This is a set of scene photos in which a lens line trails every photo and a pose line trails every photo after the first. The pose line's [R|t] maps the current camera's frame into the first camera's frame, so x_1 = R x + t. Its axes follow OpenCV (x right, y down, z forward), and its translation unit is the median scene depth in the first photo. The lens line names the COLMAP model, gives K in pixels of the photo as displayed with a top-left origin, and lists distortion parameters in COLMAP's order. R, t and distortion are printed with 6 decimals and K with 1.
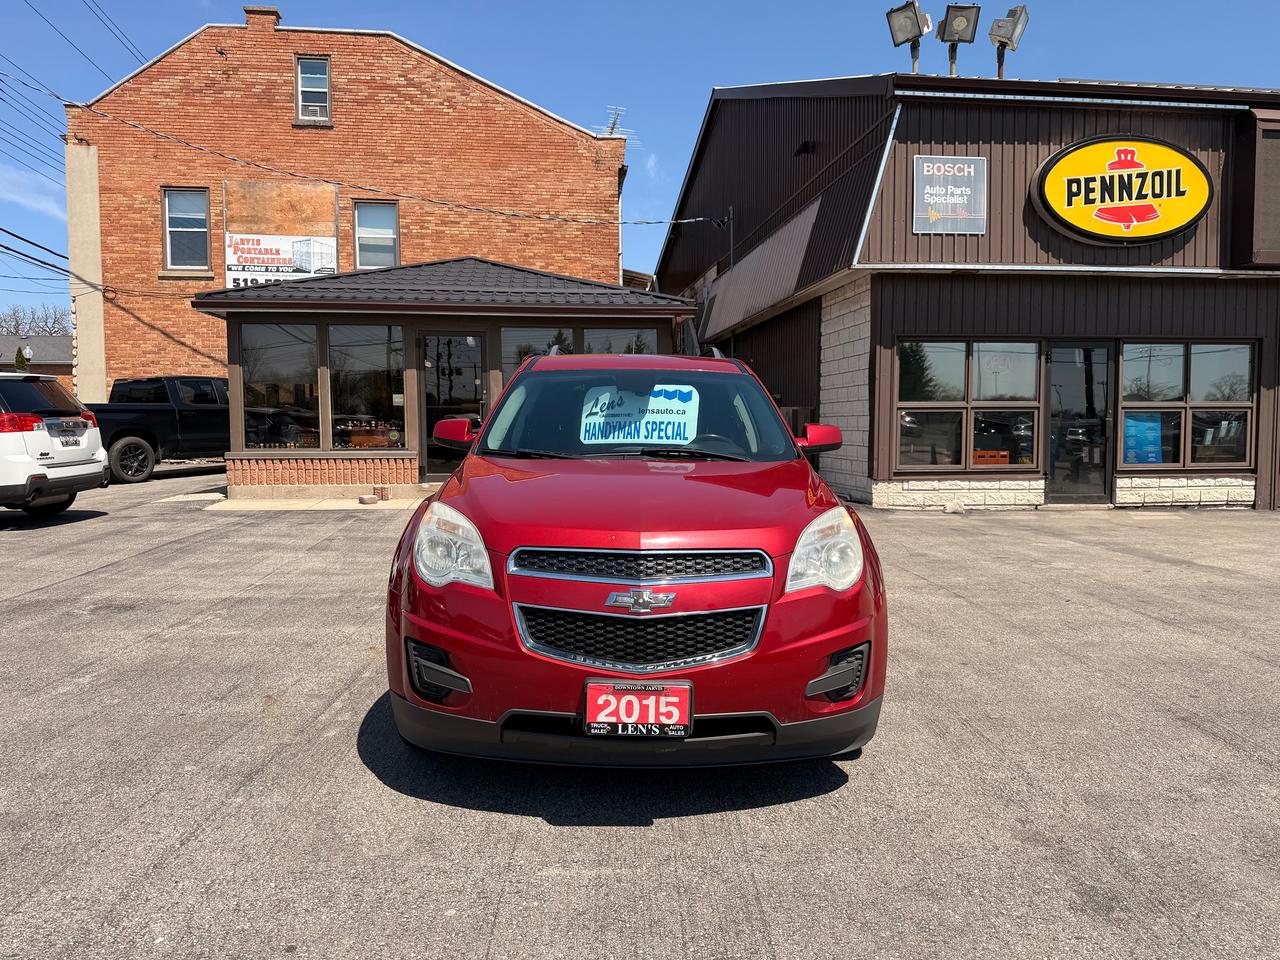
lens RADIAL K [[907.8, 0, 623.6], [0, 907.8, 468.1], [0, 0, 1]] dist [0.076202, -0.100437]
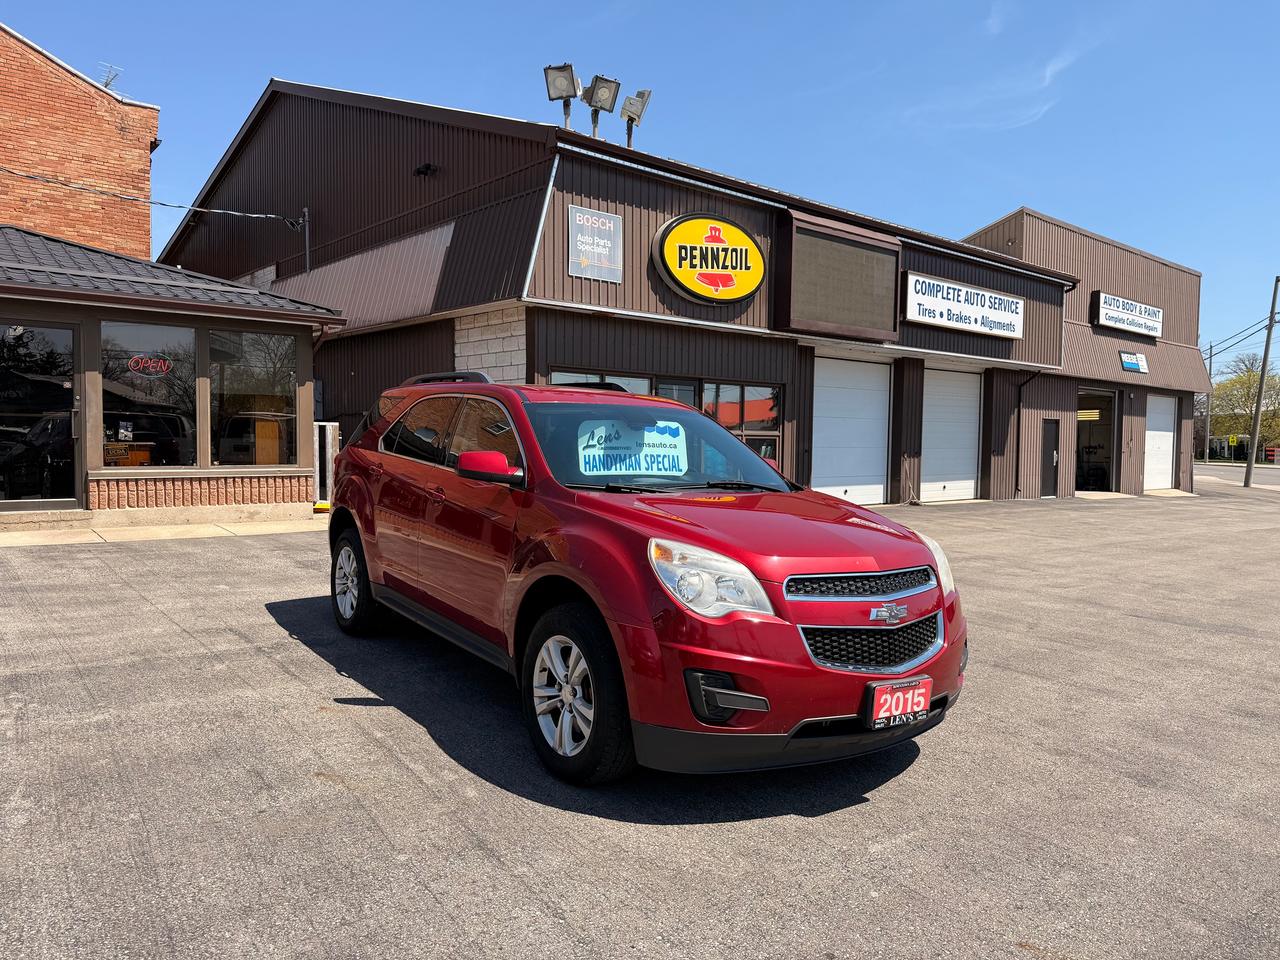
lens RADIAL K [[906.7, 0, 627.3], [0, 906.7, 483.4], [0, 0, 1]] dist [0.084068, -0.116123]
pose [[0.825326, -0.012268, 0.564523, -0.246537], [0.010335, 0.999925, 0.006619, -0.010011], [-0.564562, 0.000371, 0.825391, 0.050839]]
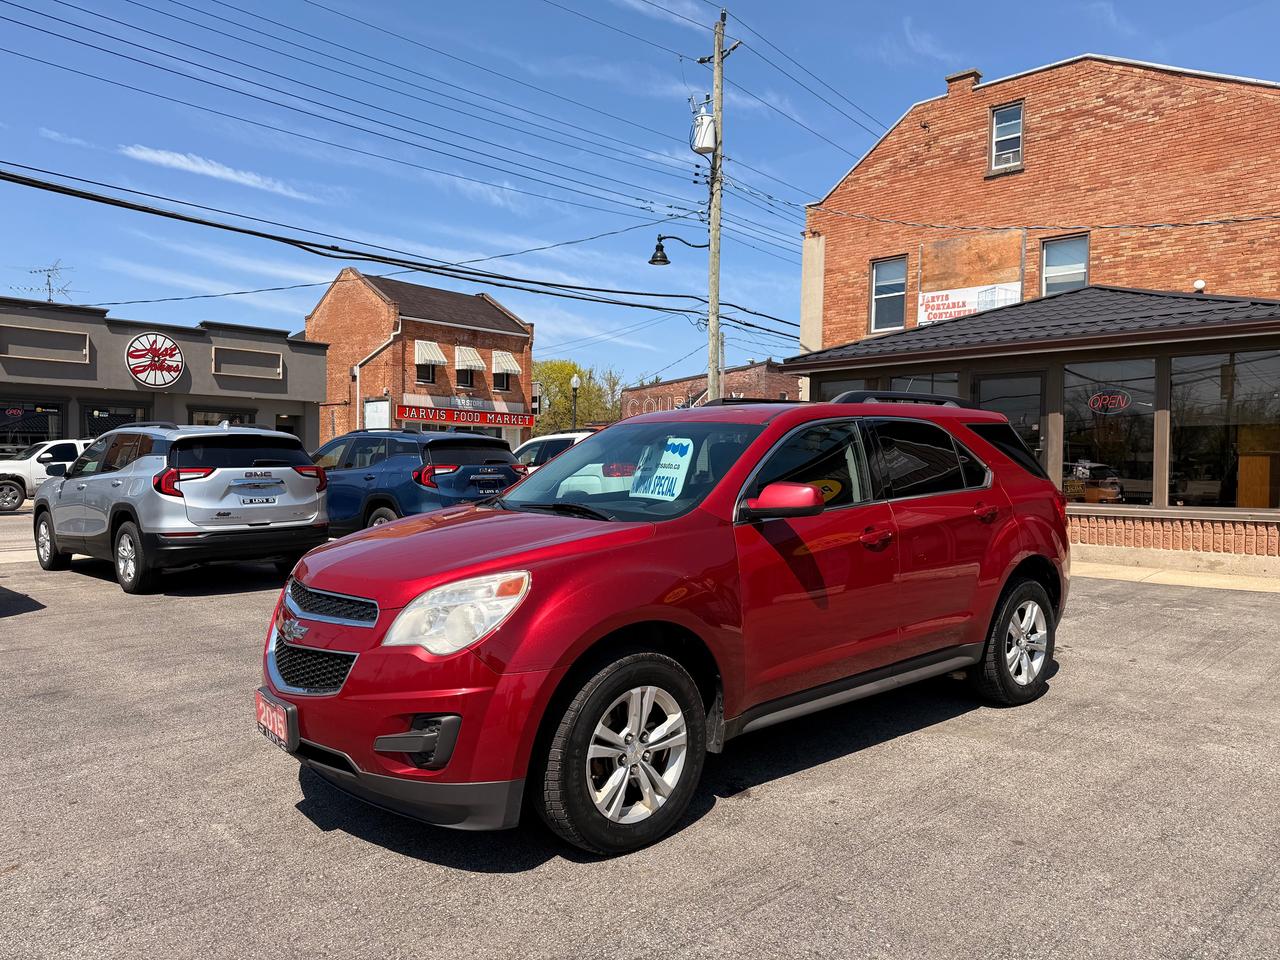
lens RADIAL K [[902.4, 0, 640.0], [0, 902.4, 480.0], [0, 0, 1]] dist [0.040443, -0.055446]
pose [[0.643998, 0.022538, -0.764695, 0.308788], [-0.051316, 0.998587, -0.013785, -0.013537], [0.763304, 0.048118, 0.644245, 0.150213]]
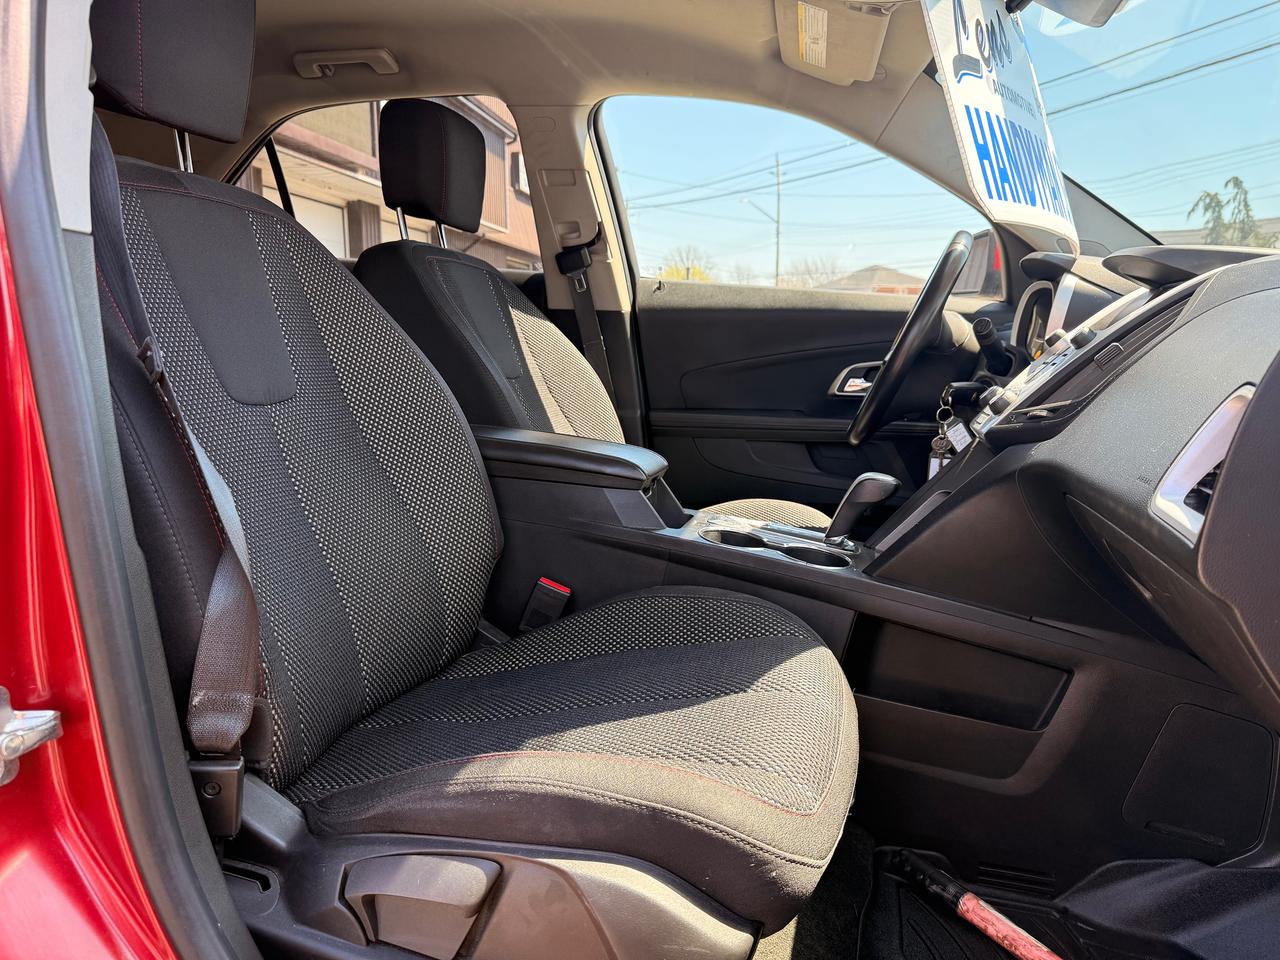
lens RADIAL K [[923.5, 0, 640.0], [0, 923.5, 480.0], [0, 0, 1]] dist [0.003039, -0.004913]
pose [[0.242296, -0.147425, 0.958936, -0.112241], [0.046243, 0.989019, 0.140366, 0.004311], [-0.969100, 0.010333, 0.246453, 0.430912]]
